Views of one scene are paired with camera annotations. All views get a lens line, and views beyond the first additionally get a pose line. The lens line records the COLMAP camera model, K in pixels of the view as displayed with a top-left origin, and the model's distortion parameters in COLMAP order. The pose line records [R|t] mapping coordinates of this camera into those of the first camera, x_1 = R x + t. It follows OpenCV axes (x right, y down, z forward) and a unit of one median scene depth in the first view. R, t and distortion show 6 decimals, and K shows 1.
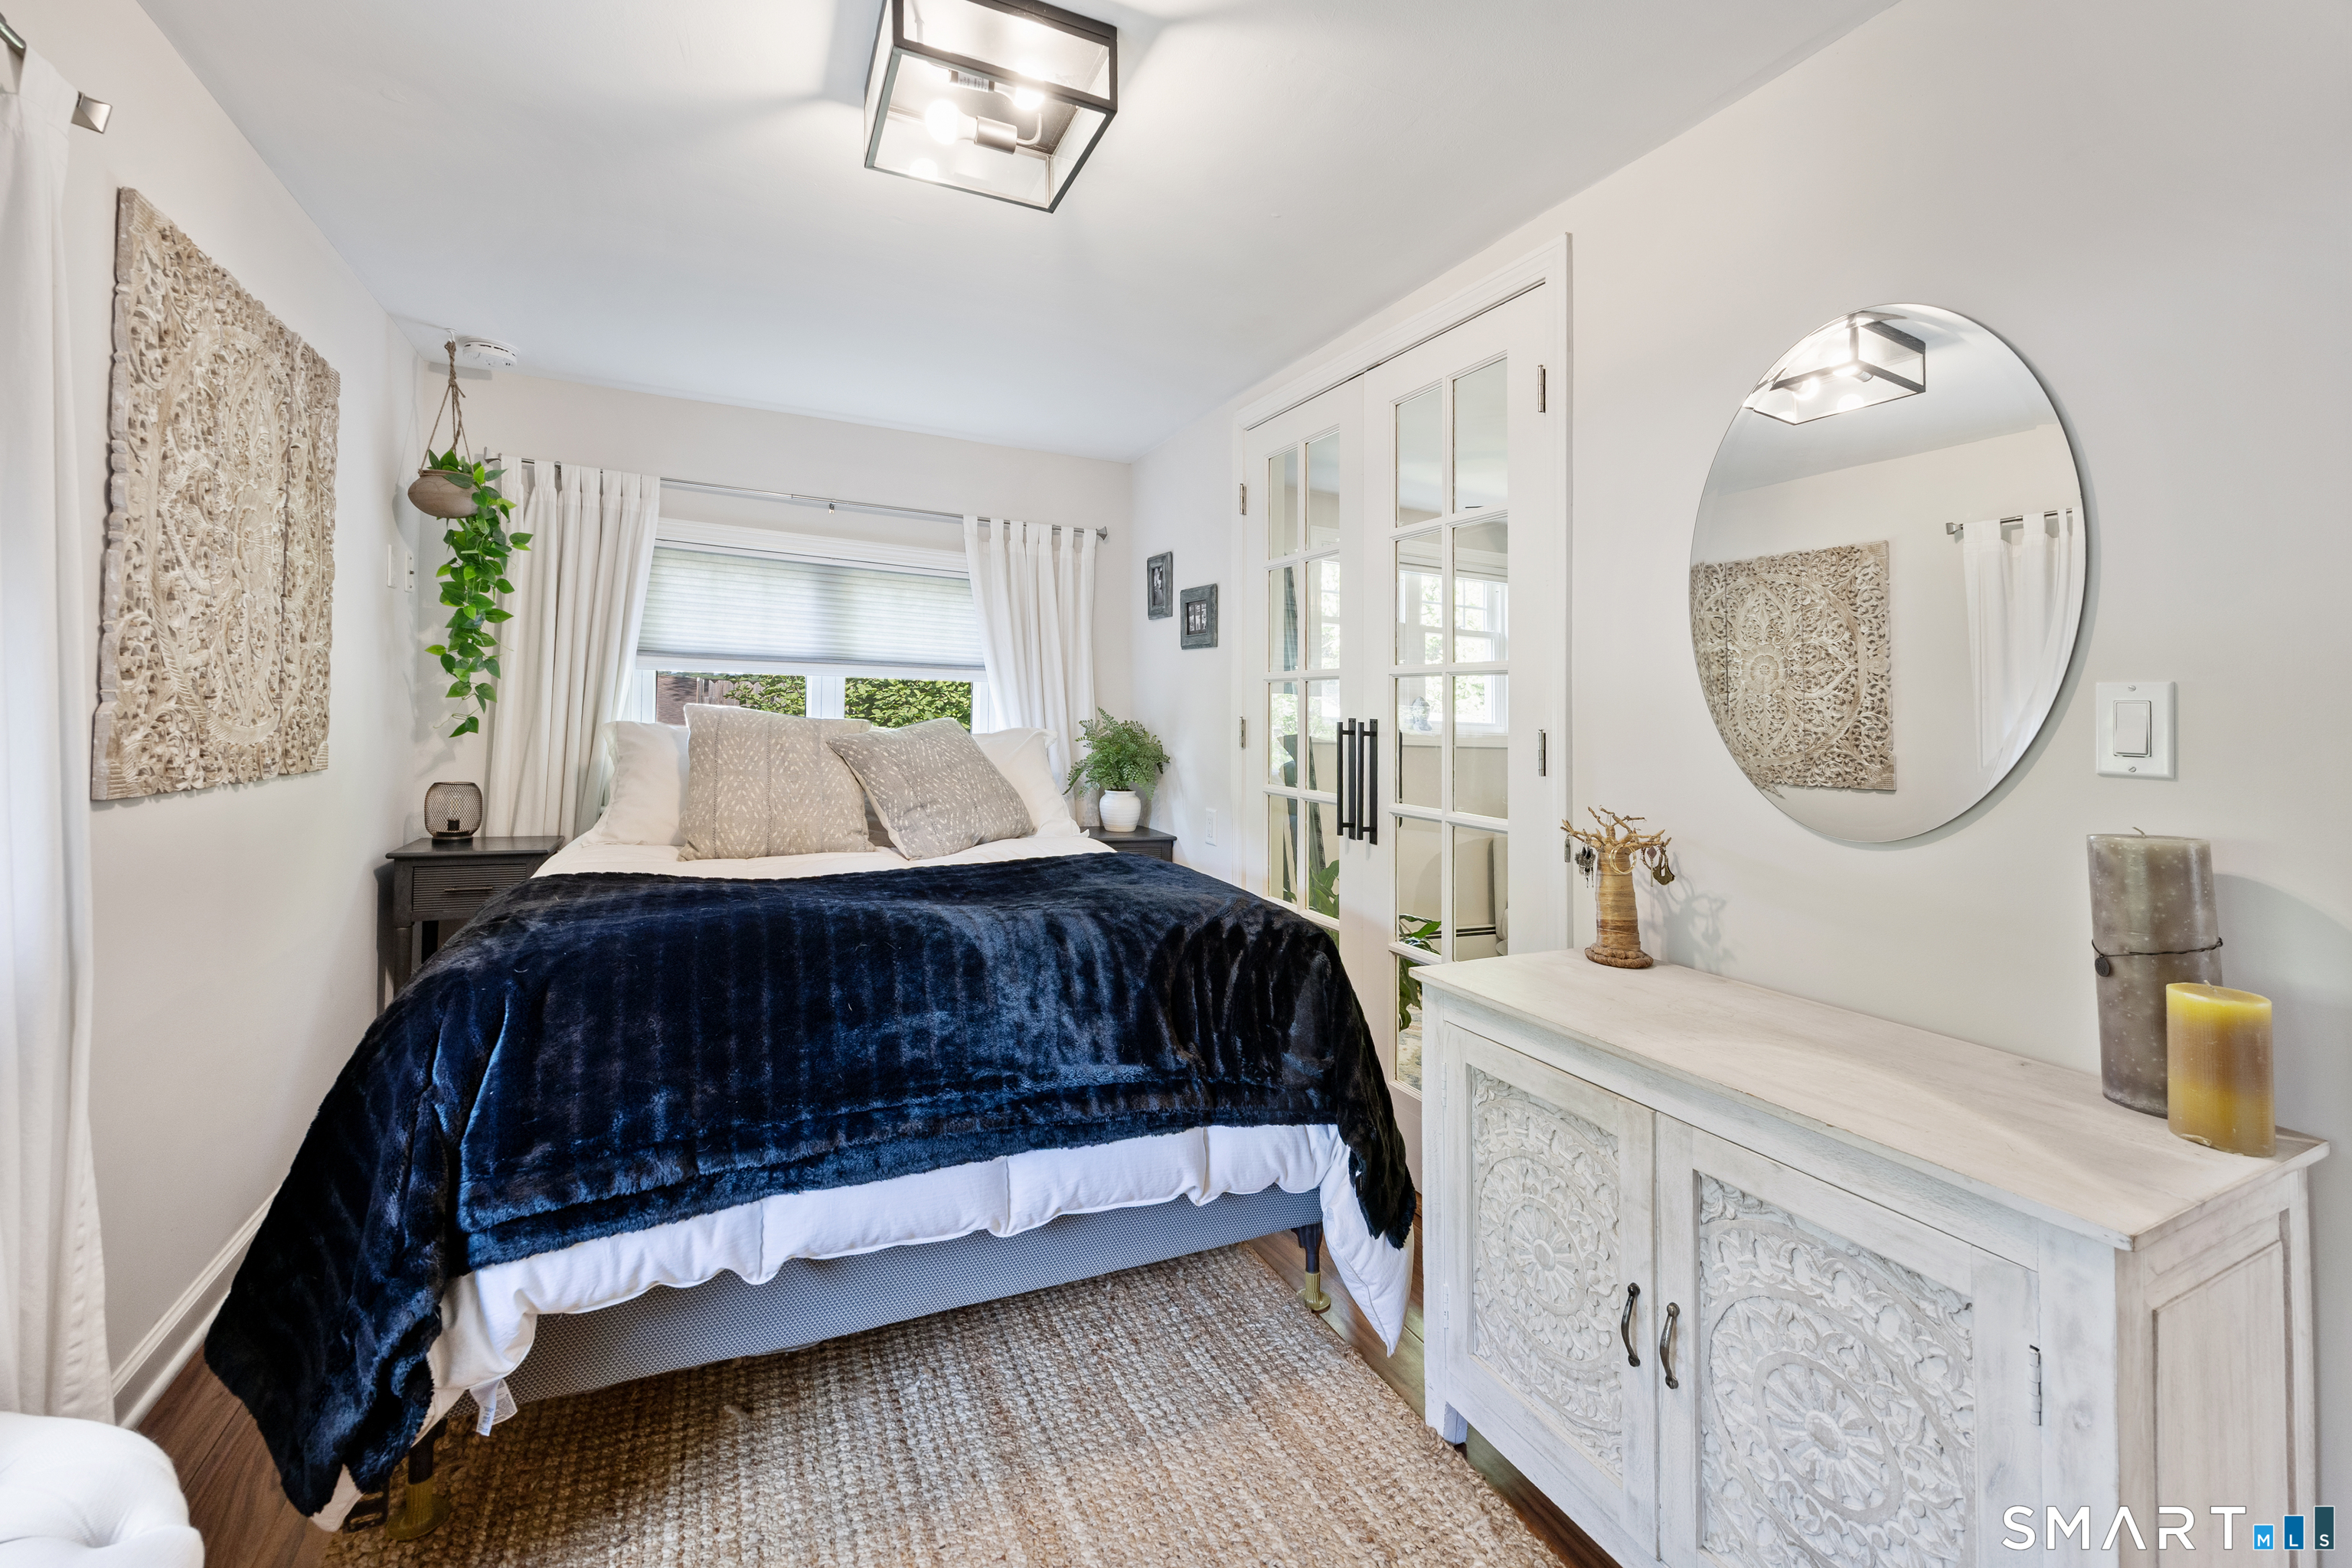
lens RADIAL K [[933.2, 0, 1148.0], [0, 933.2, 739.0], [0, 0, 1]] dist [-0.002640, -0.000108]
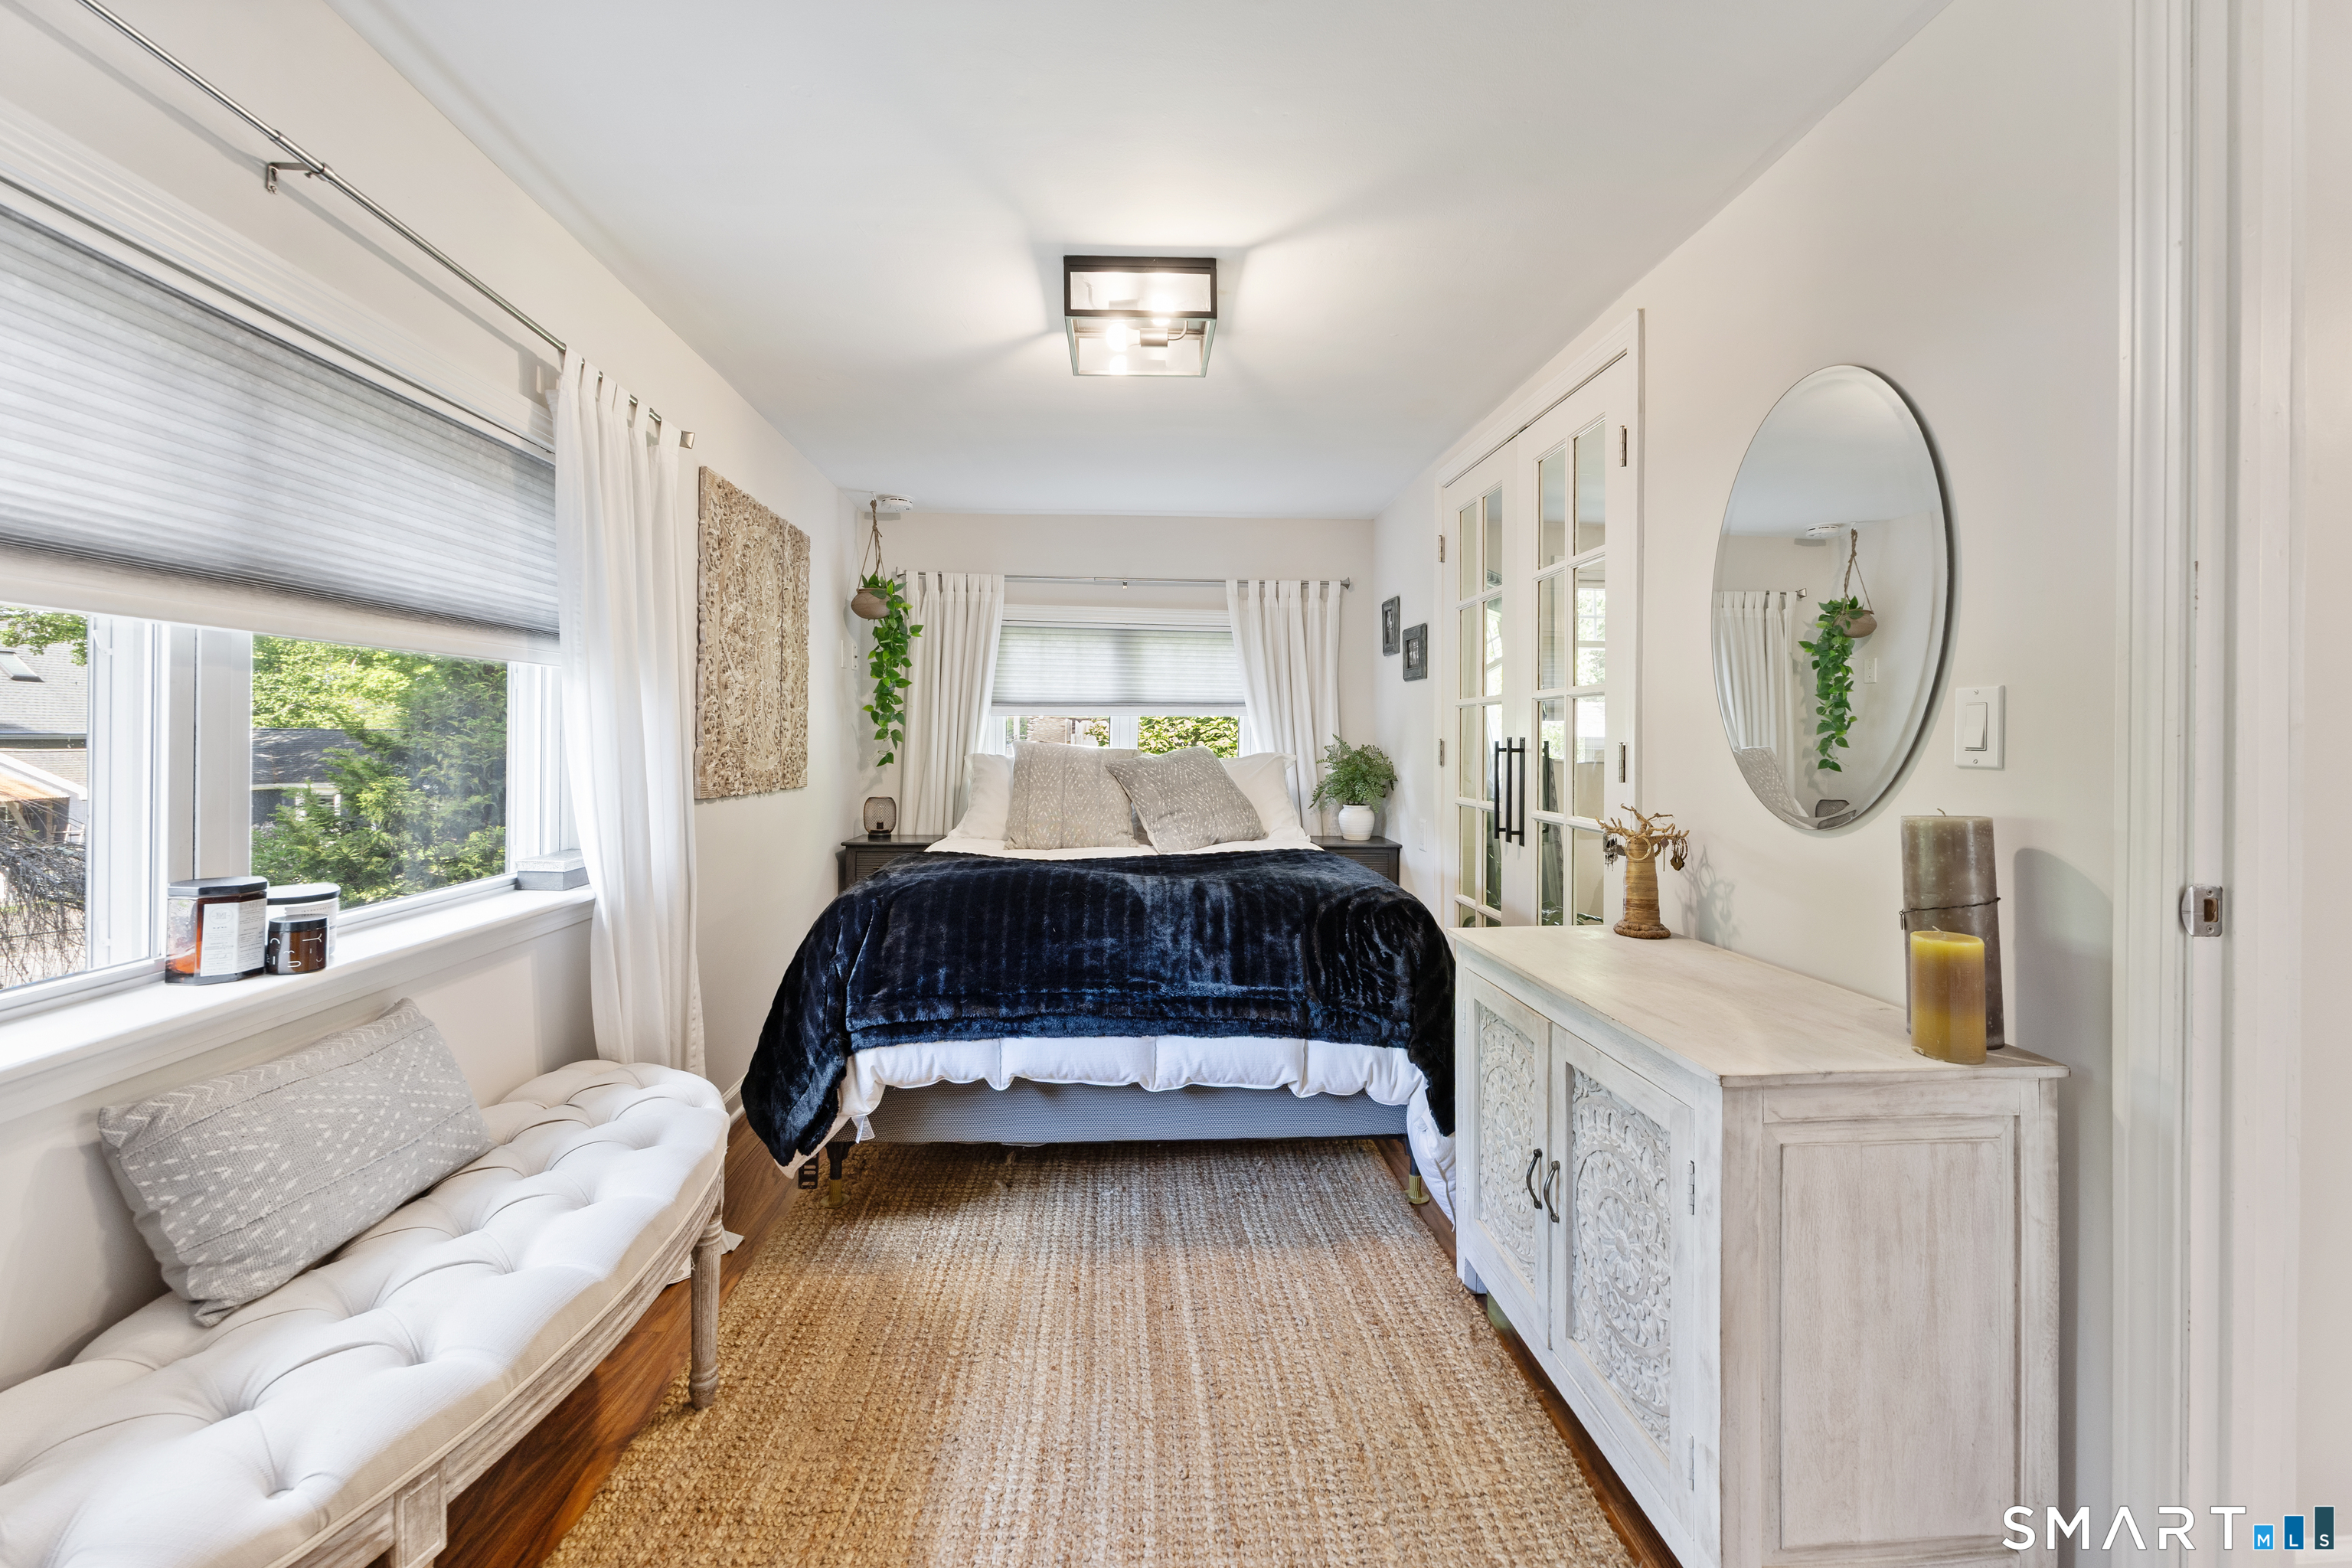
lens RADIAL K [[933.2, 0, 1180.3], [0, 933.2, 775.2], [0, 0, 1]] dist [-0.002640, -0.000108]
pose [[0.929056, -0.012083, -0.369741, 0.404879], [0.014278, 0.999893, 0.003201, 0.022622], [0.369663, -0.008253, 0.929129, -0.331407]]
